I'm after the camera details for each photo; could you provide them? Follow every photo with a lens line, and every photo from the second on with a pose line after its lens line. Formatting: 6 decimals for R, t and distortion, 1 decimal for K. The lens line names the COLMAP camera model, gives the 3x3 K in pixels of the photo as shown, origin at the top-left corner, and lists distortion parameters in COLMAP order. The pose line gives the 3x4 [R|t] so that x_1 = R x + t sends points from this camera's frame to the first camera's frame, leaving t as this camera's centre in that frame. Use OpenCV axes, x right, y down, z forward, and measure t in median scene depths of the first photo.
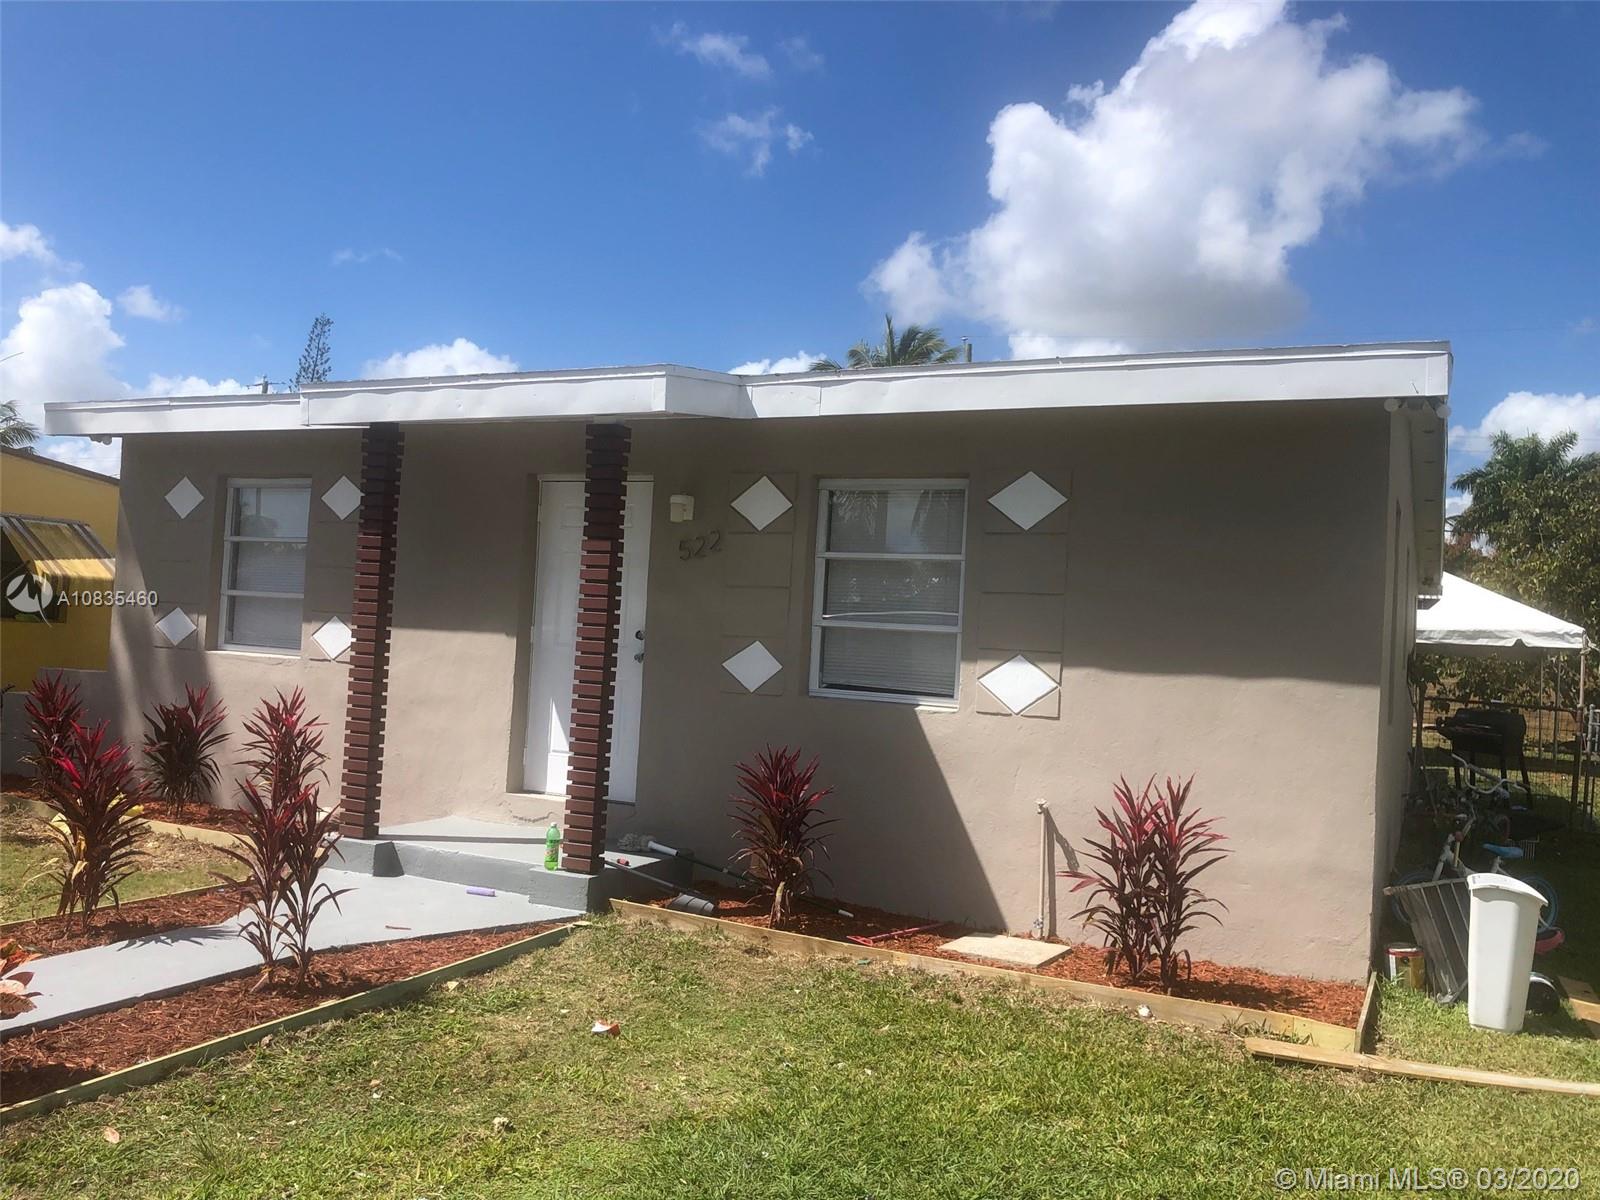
lens RADIAL K [[1307.5, 0, 800.0], [0, 1307.5, 600.0], [0, 0, 1]] dist [0.136554, -0.304619]
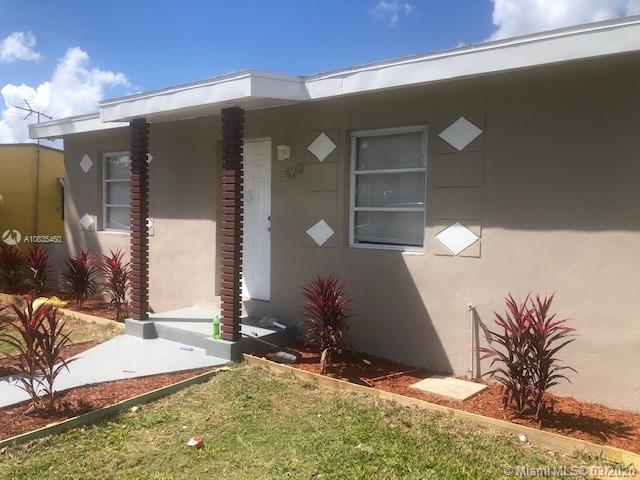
lens RADIAL K [[528.2, 0, 320.6], [0, 528.2, 232.5], [0, 0, 1]] dist [0.042711, -0.004717]
pose [[0.983688, -0.030827, -0.177219, 0.119736], [0.040781, 0.997772, 0.052803, 0.011475], [0.175197, -0.059169, 0.982754, 0.279583]]
